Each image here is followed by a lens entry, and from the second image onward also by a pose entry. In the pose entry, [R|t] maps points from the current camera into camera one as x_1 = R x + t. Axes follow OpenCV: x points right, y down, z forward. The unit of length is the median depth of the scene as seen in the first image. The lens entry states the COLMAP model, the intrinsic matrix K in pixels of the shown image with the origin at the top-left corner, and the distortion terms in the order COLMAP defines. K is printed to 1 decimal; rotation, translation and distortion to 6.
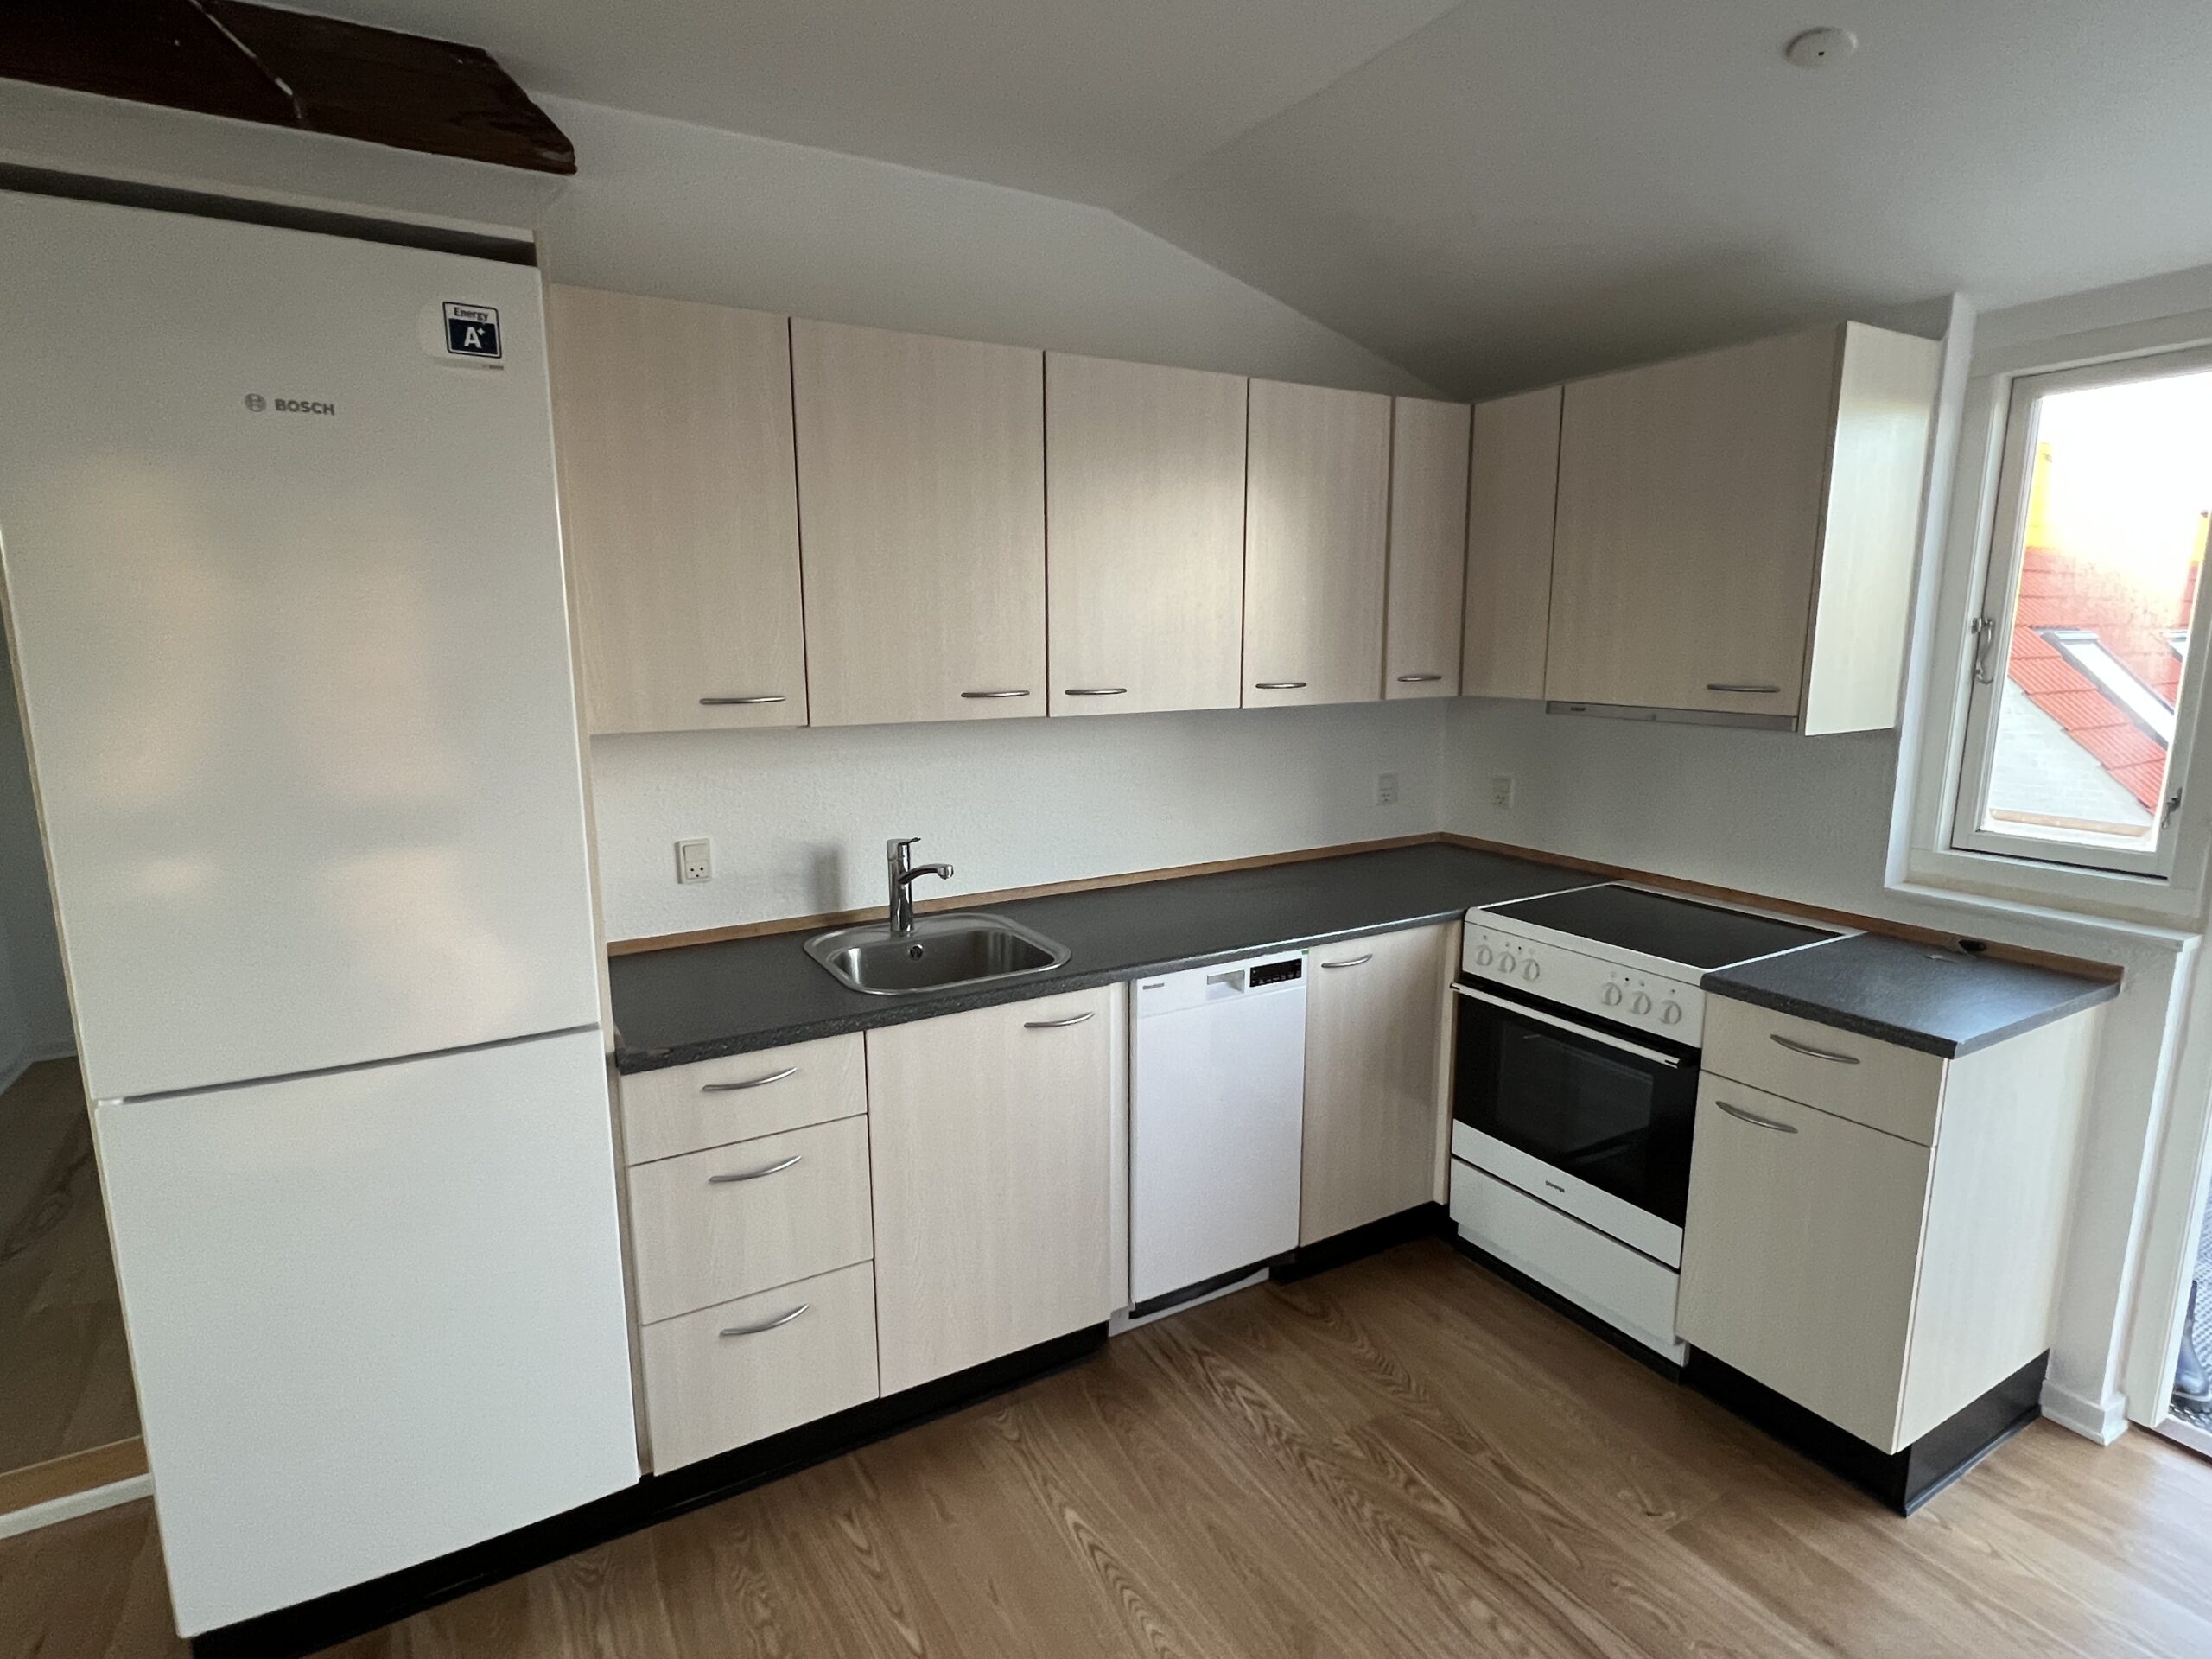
lens RADIAL K [[1133.8, 0, 1098.1], [0, 1133.8, 829.3], [0, 0, 1]] dist [0.000382, -0.000571]
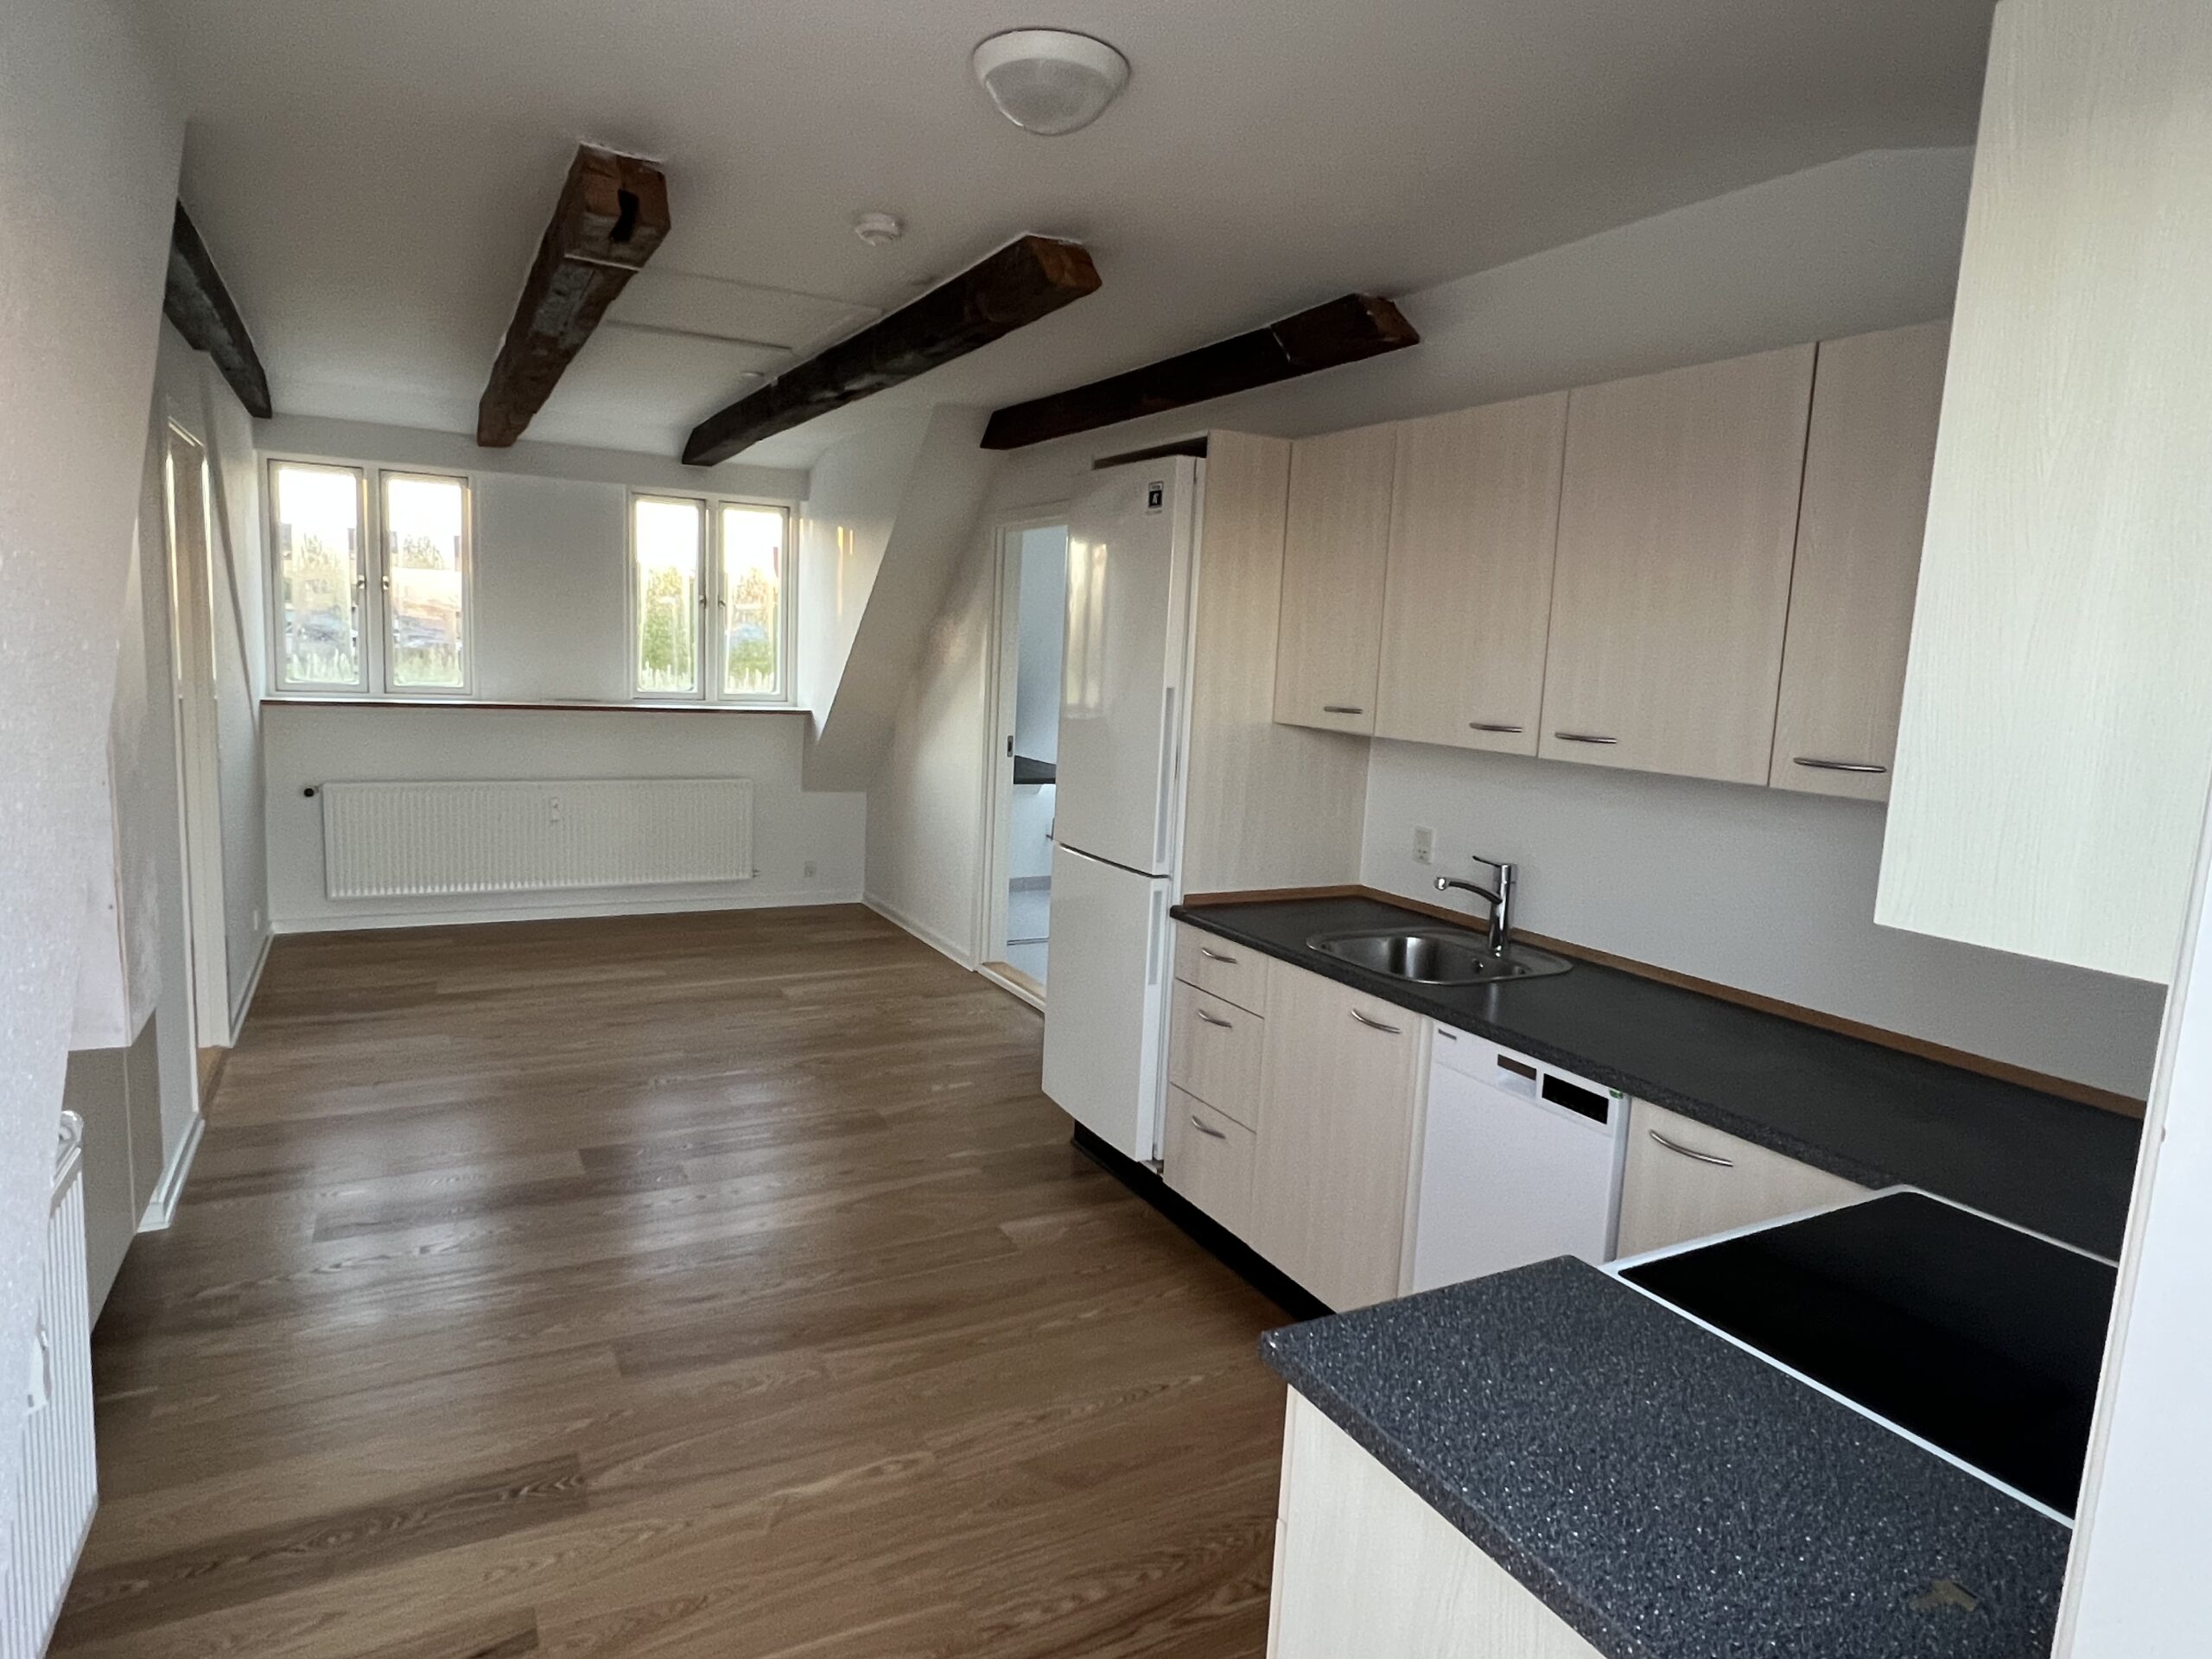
lens RADIAL K [[1283.0, 0, 1085.5], [0, 1283.0, 825.5], [0, 0, 1]] dist [0.001608, -0.000669]
pose [[-0.042030, 0.137251, -0.989644, 1.066577], [-0.223428, 0.964143, 0.143204, -0.113964], [0.973814, 0.227133, -0.009857, 0.646558]]
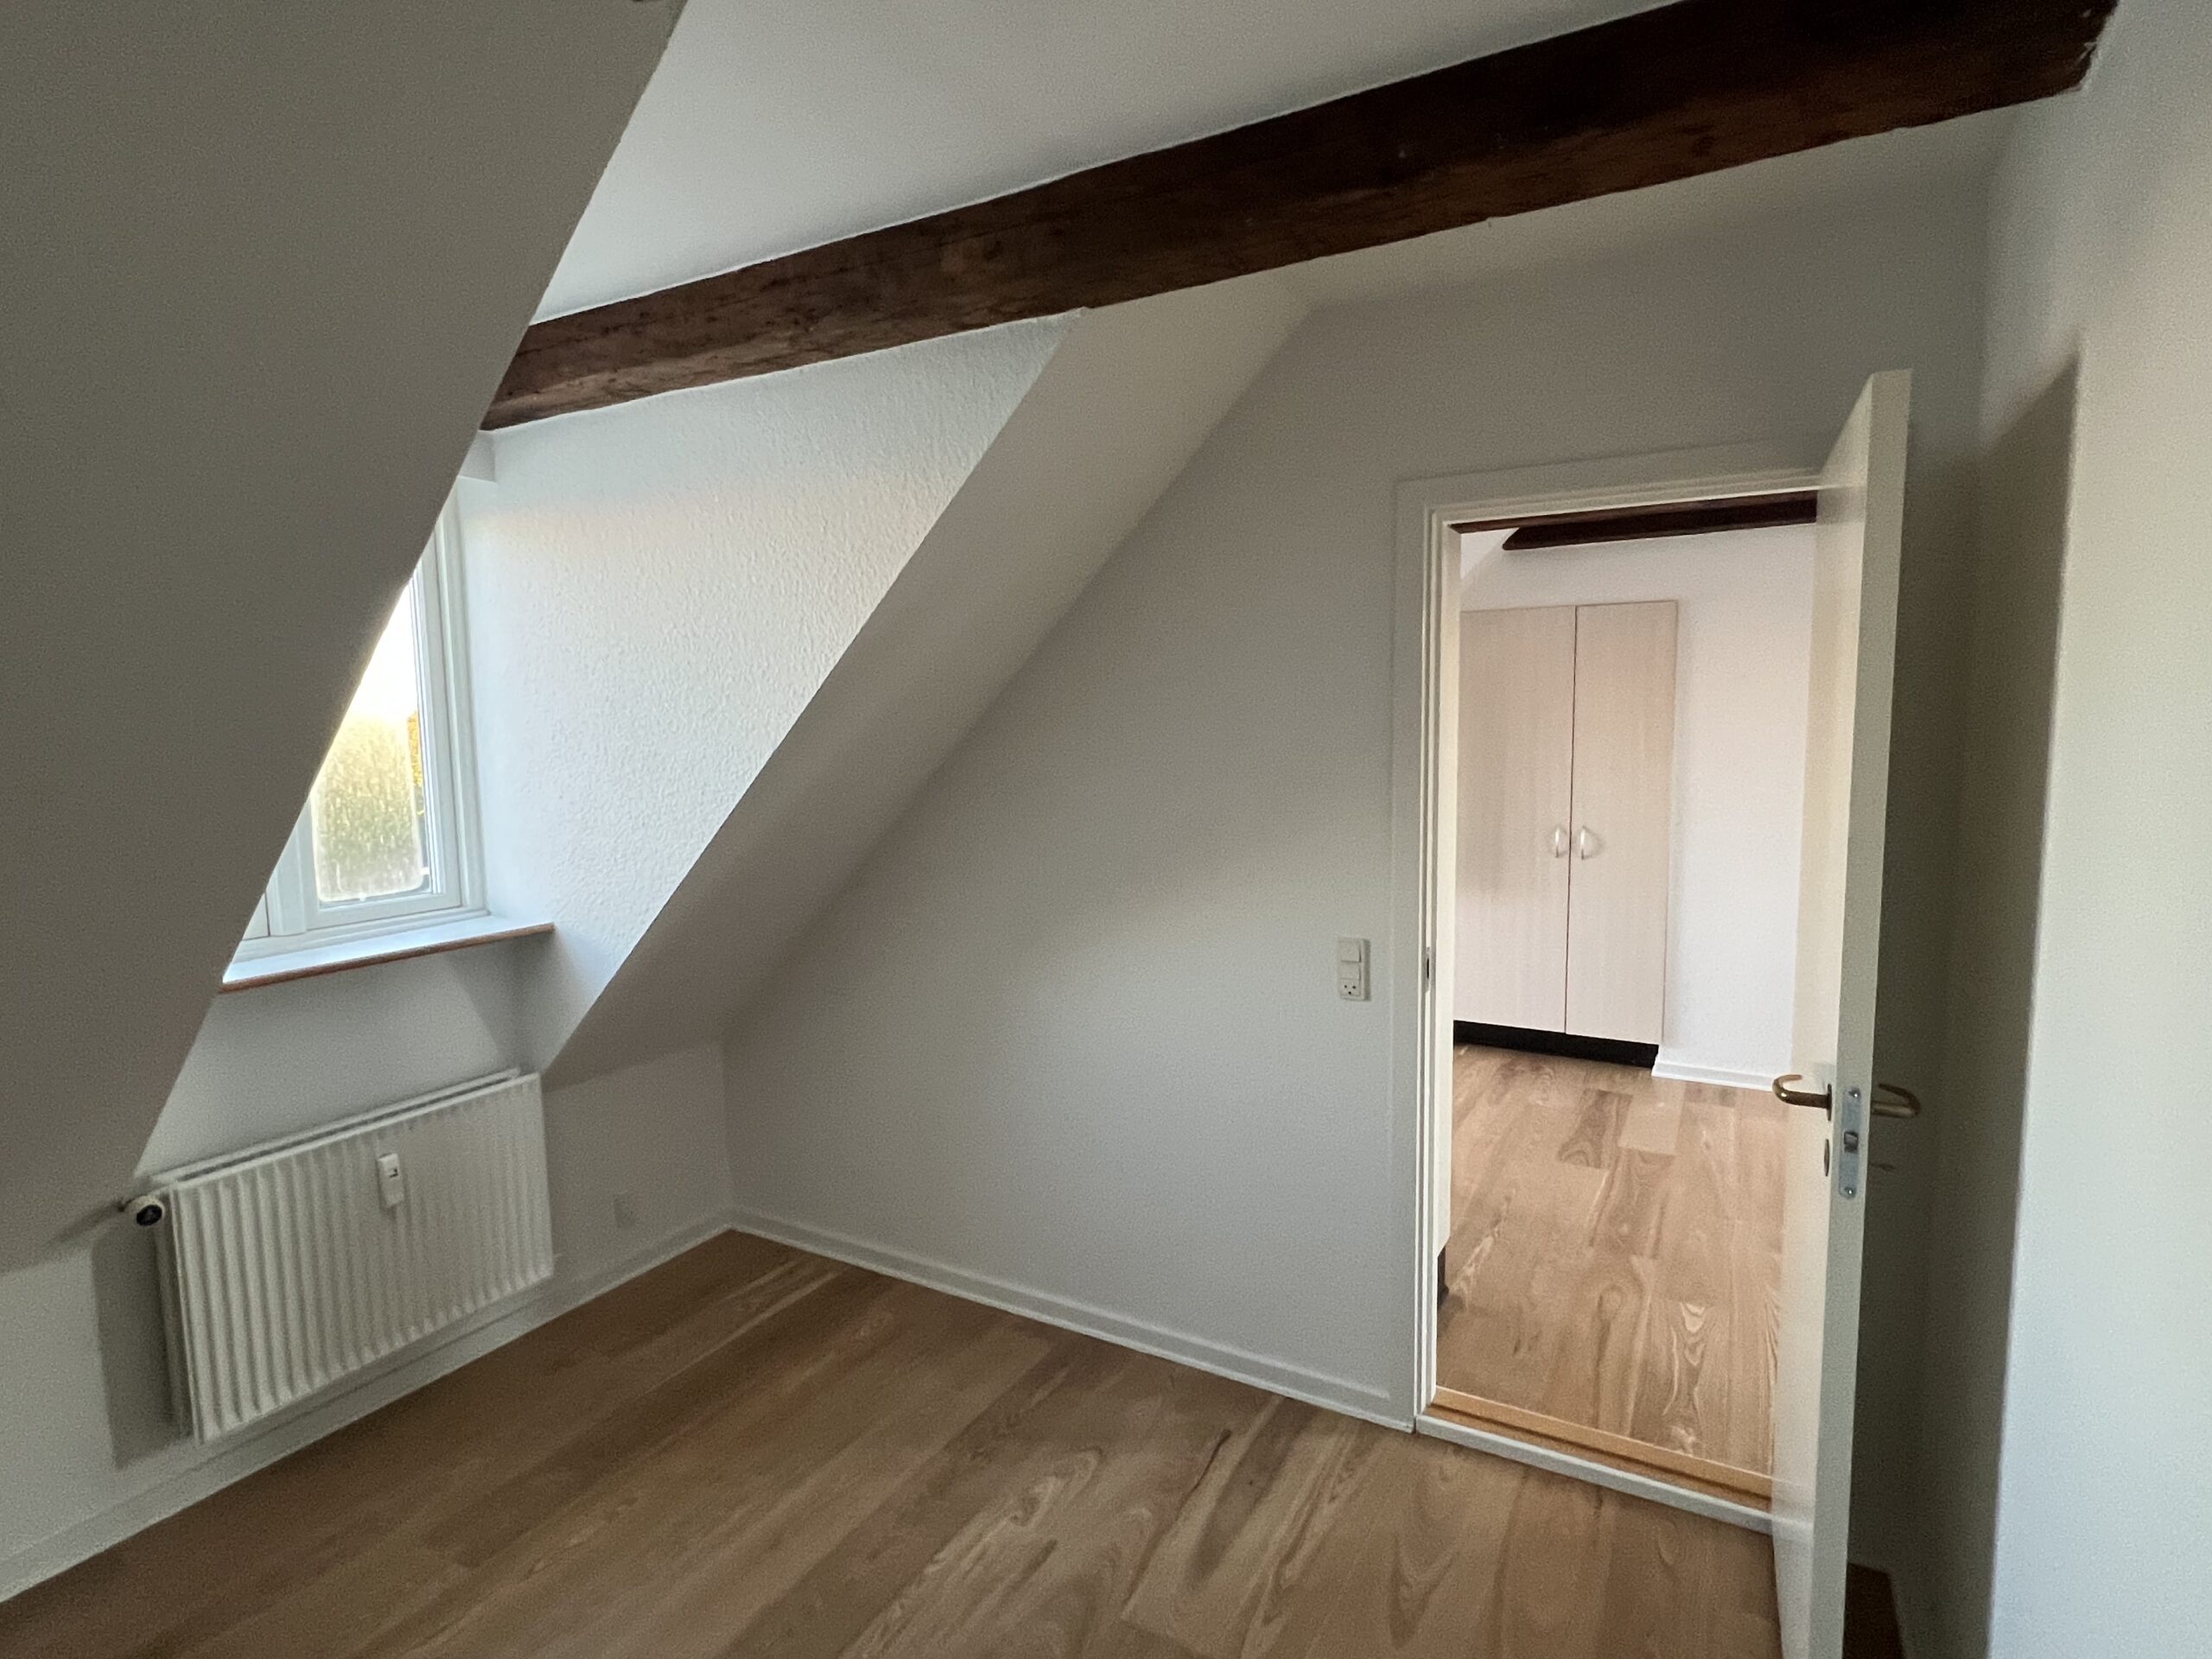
lens RADIAL K [[1133.8, 0, 1101.1], [0, 1133.8, 824.9], [0, 0, 1]] dist [0.000382, -0.000571]
pose [[-0.510063, -0.072924, 0.857040, -1.481326], [0.171119, 0.967879, 0.184196, -0.322489], [-0.842944, 0.240607, -0.481201, 1.578938]]
